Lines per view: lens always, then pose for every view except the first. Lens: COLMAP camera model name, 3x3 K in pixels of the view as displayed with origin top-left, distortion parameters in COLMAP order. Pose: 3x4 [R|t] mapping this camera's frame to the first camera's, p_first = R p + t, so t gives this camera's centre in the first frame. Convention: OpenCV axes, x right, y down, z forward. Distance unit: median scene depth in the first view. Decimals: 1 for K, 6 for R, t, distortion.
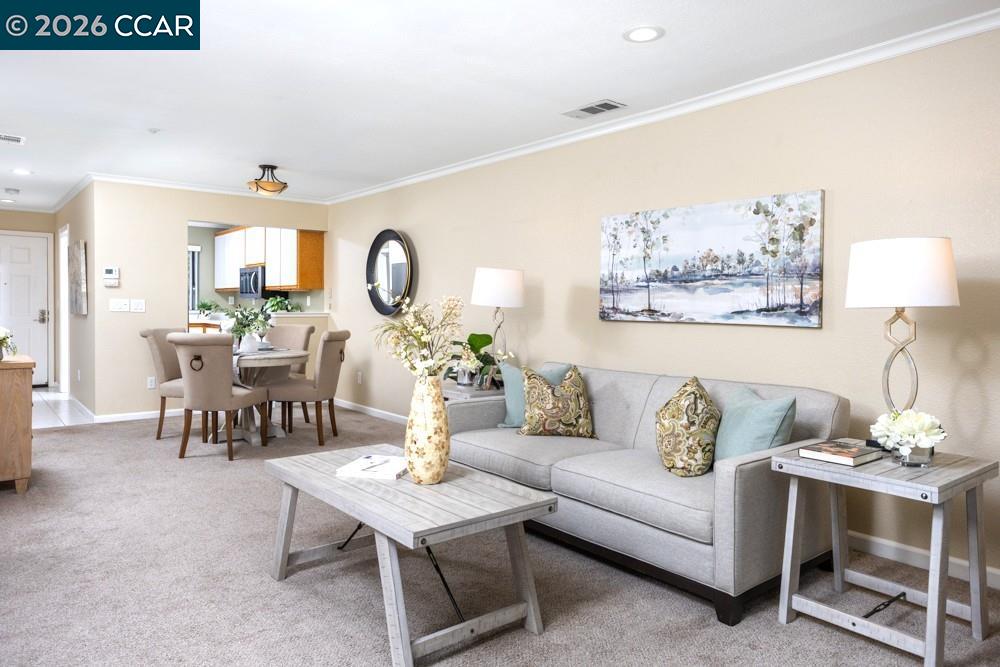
lens RADIAL K [[674.1, 0, 502.3], [0, 674.1, 322.3], [0, 0, 1]] dist [-0.000153, 0.007124]
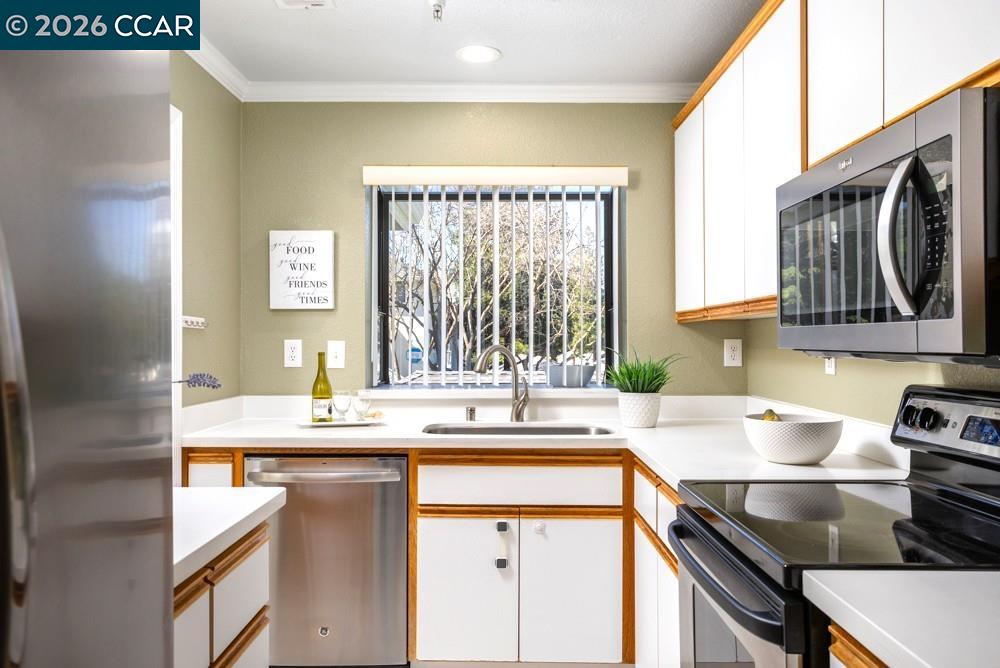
lens RADIAL K [[674.1, 0, 502.3], [0, 674.1, 322.8], [0, 0, 1]] dist [-0.000153, 0.007124]
pose [[0.756474, -0.022260, -0.653645, -0.372374], [-0.013452, 0.998680, -0.049578, -0.038551], [0.653885, 0.046297, 0.755176, 0.928540]]
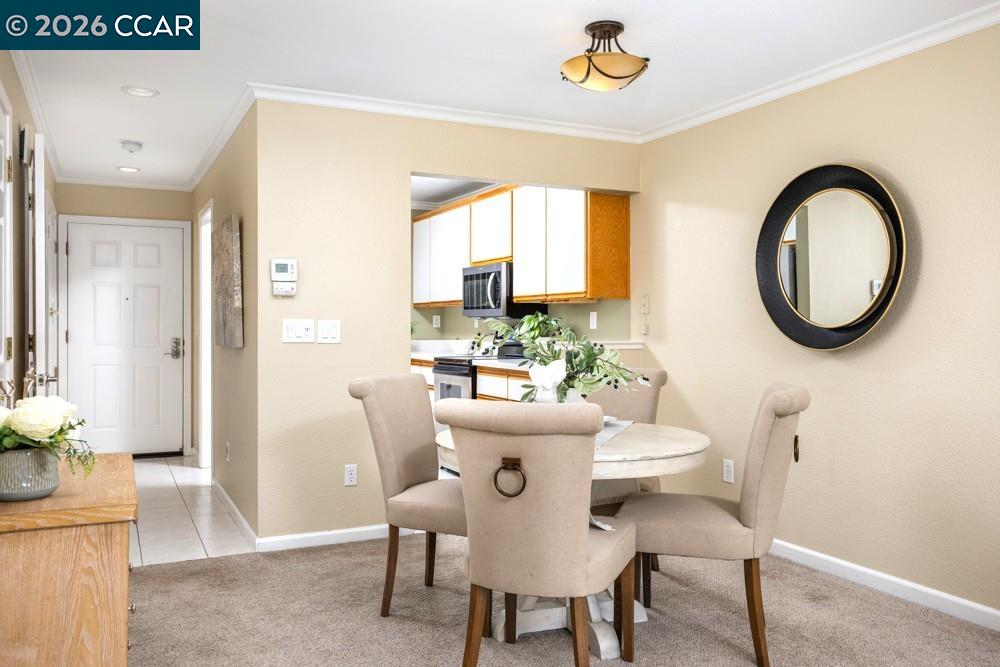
lens RADIAL K [[802.4, 0, 500.0], [0, 802.4, 333.5], [0, 0, 1]] dist [-0.005026, -0.001160]
pose [[0.975793, -0.006117, -0.218610, -0.226212], [0.002504, 0.999856, -0.016804, -0.010151], [0.218682, 0.015850, 0.975668, 0.343689]]
